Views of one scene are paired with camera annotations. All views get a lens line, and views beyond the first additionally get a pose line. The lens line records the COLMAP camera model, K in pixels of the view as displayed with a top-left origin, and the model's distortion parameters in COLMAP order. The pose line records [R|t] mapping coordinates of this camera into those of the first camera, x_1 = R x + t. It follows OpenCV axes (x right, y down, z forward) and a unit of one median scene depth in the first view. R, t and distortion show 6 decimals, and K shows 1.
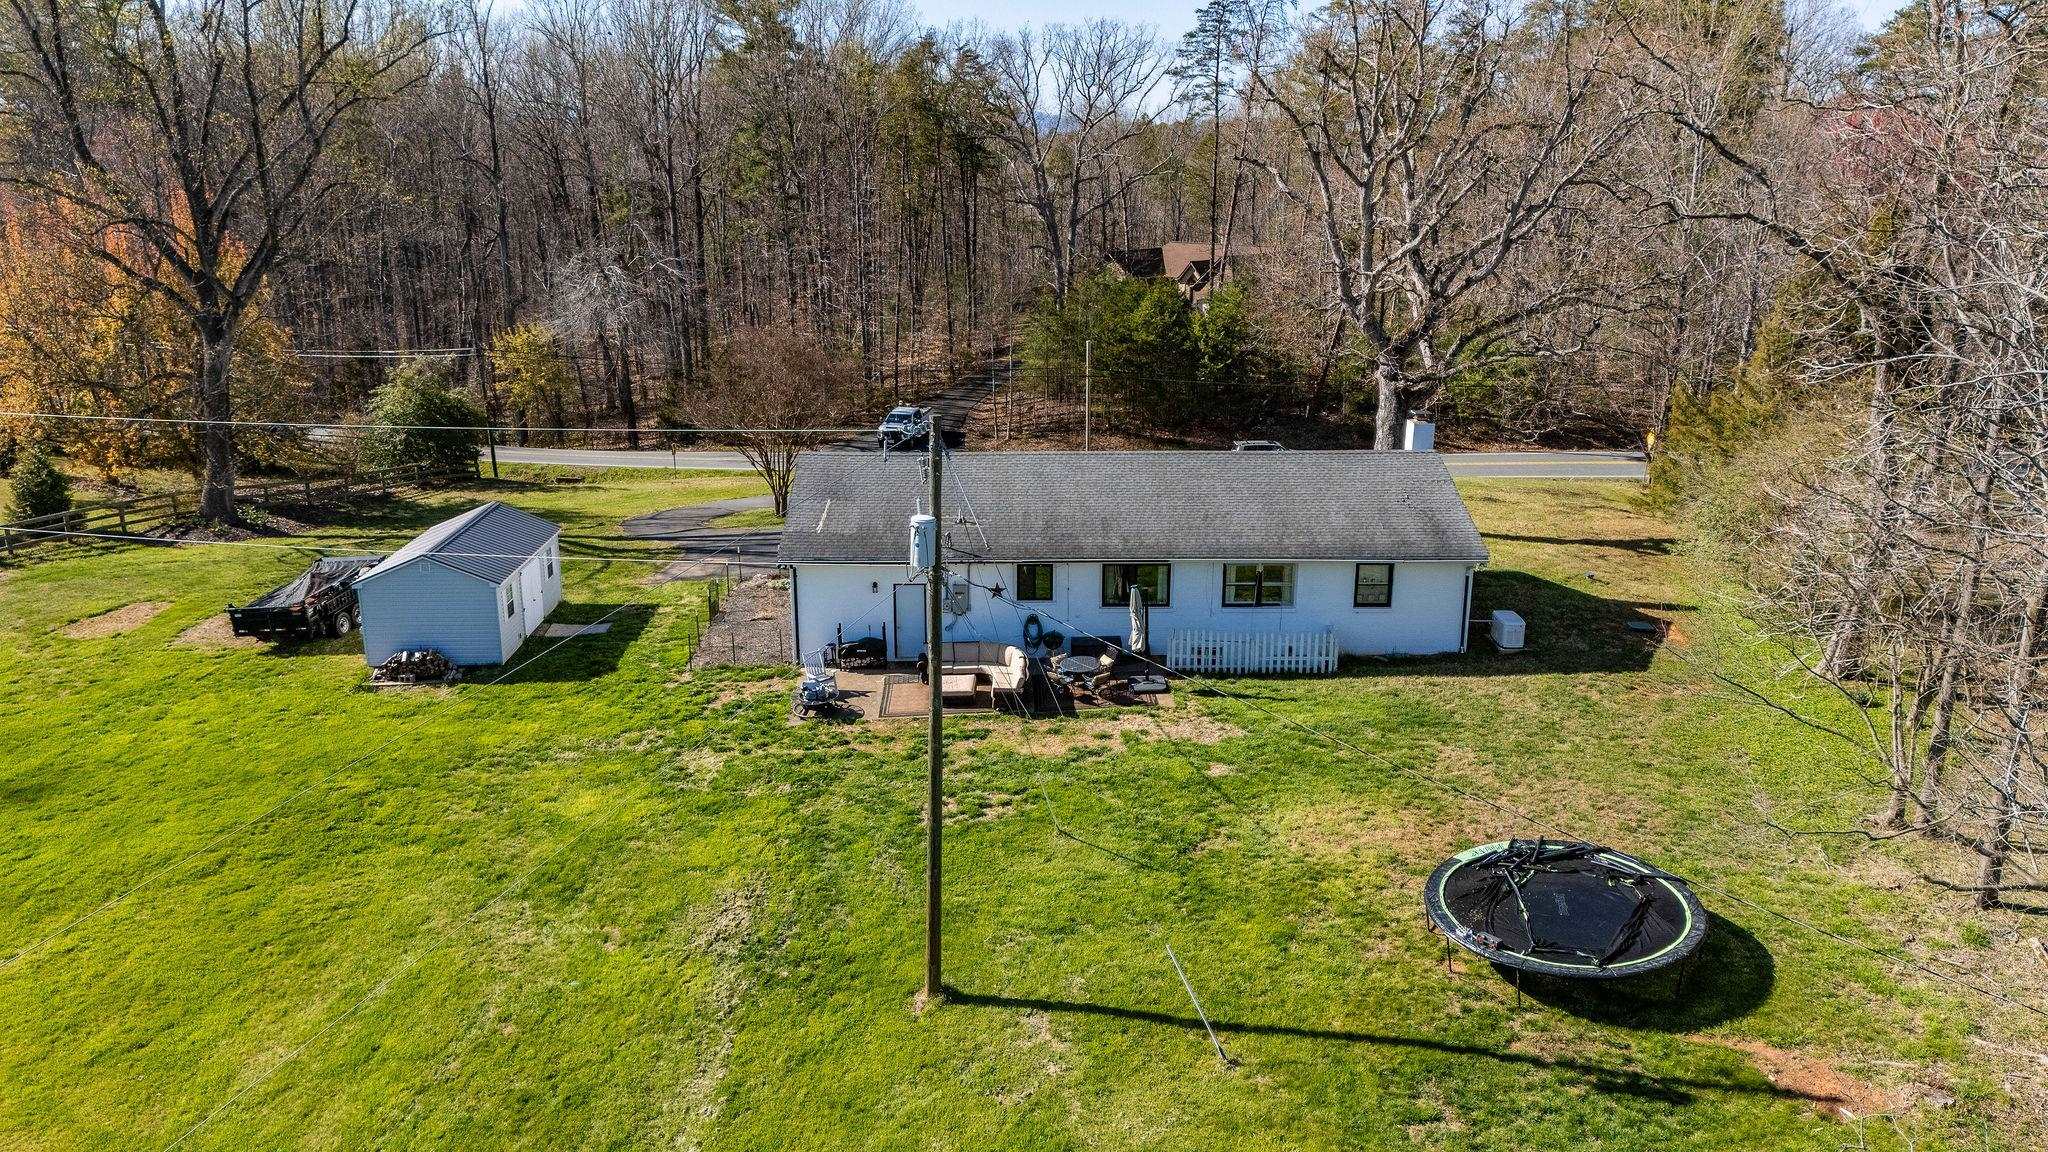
lens RADIAL K [[1502.4, 0, 1029.7], [0, 1502.4, 577.7], [0, 0, 1]] dist [0.067486, -0.067381]
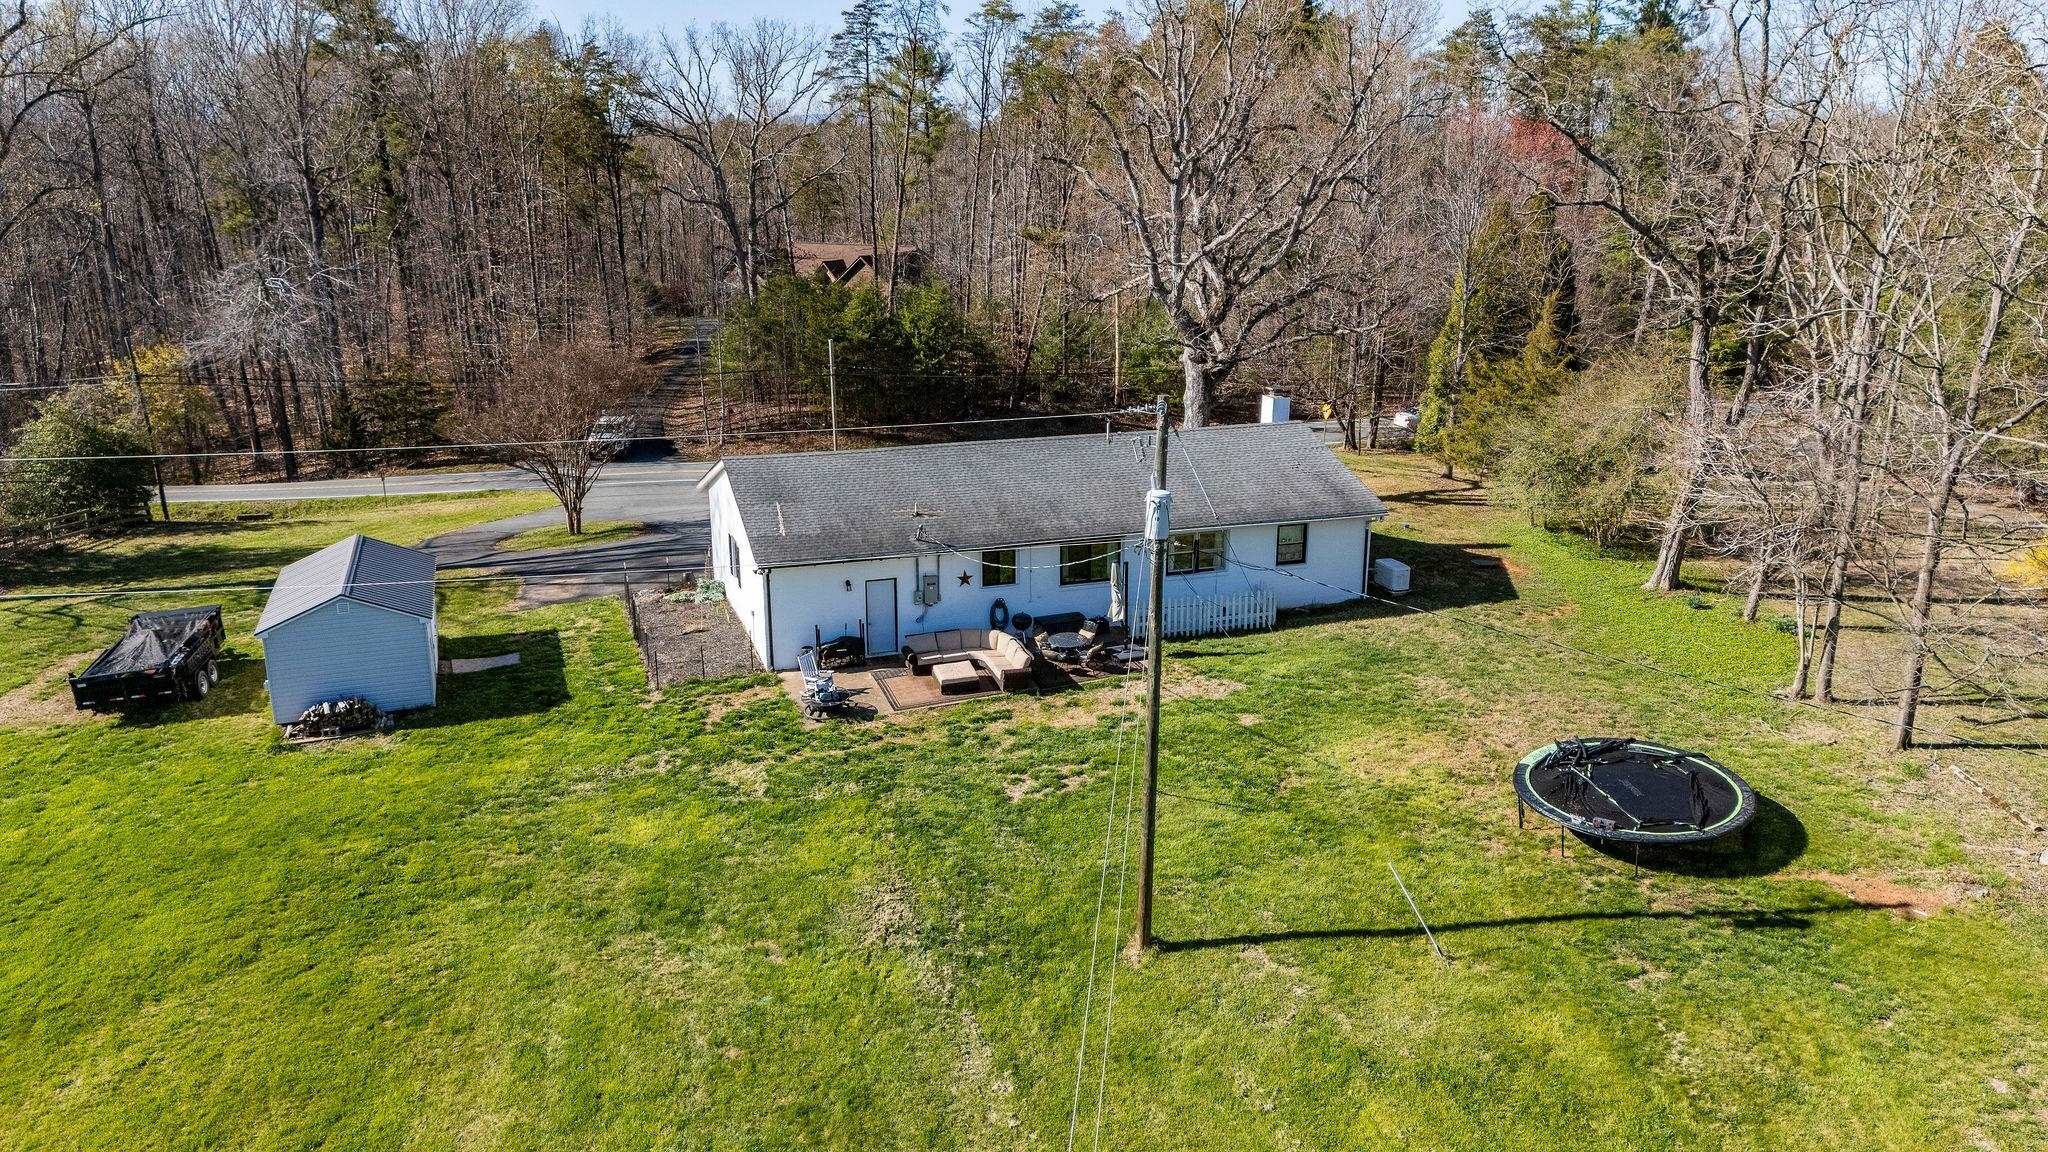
lens RADIAL K [[1502.4, 0, 1034.2], [0, 1502.4, 576.1], [0, 0, 1]] dist [0.067486, -0.067381]
pose [[0.951655, -0.085027, 0.295166, -0.278769], [0.085585, 0.996270, 0.011052, -0.000382], [-0.295005, 0.014744, 0.955382, 0.007301]]
